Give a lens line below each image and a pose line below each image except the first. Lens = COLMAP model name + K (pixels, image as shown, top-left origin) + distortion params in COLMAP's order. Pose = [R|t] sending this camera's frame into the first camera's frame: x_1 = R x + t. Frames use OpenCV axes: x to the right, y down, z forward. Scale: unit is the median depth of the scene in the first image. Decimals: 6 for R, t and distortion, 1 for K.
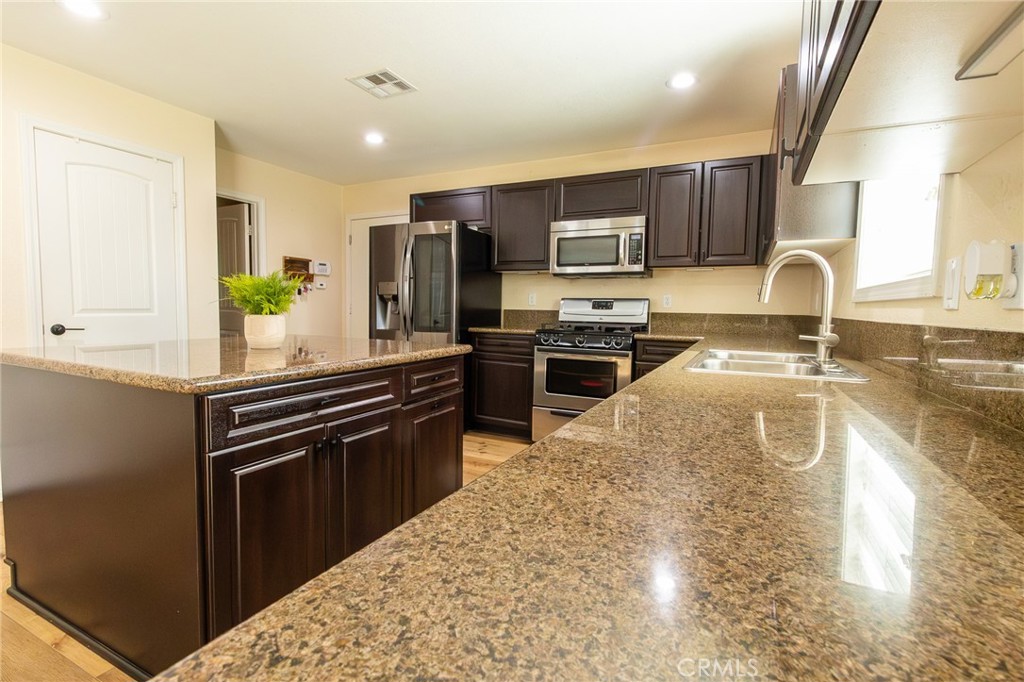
lens RADIAL K [[473.2, 0, 514.6], [0, 473.2, 337.3], [0, 0, 1]] dist [0.000813, 0.000168]
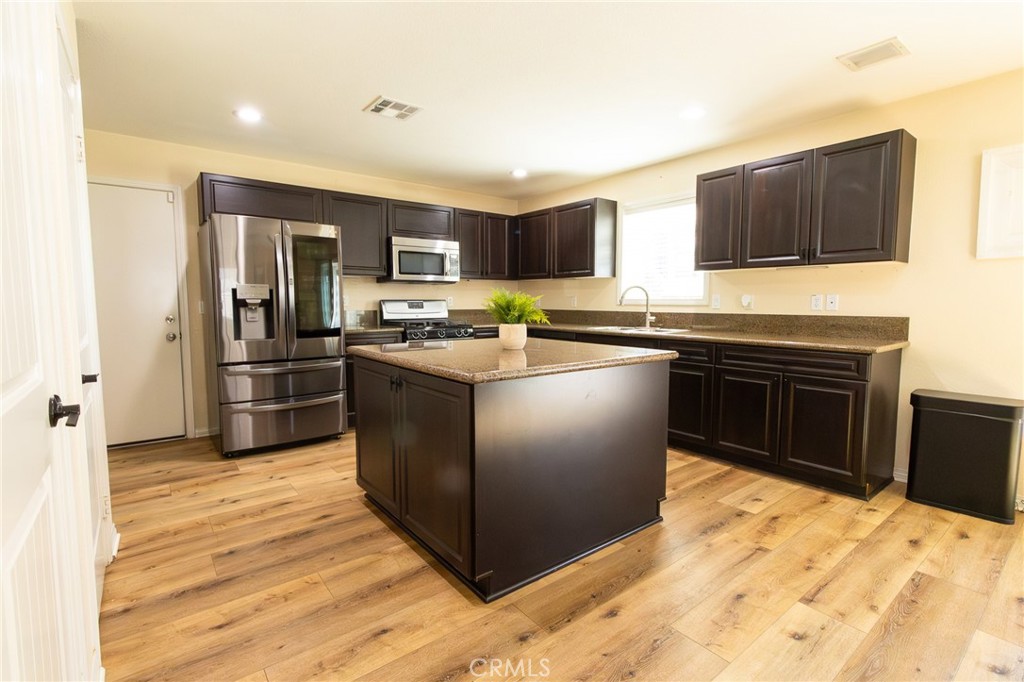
lens RADIAL K [[473.2, 0, 514.6], [0, 473.2, 337.3], [0, 0, 1]] dist [0.000813, 0.000168]
pose [[0.431348, -0.086565, 0.898023, -0.882531], [0.061525, 0.995891, 0.066447, -0.051742], [-0.900085, 0.026589, 0.434902, 0.216970]]
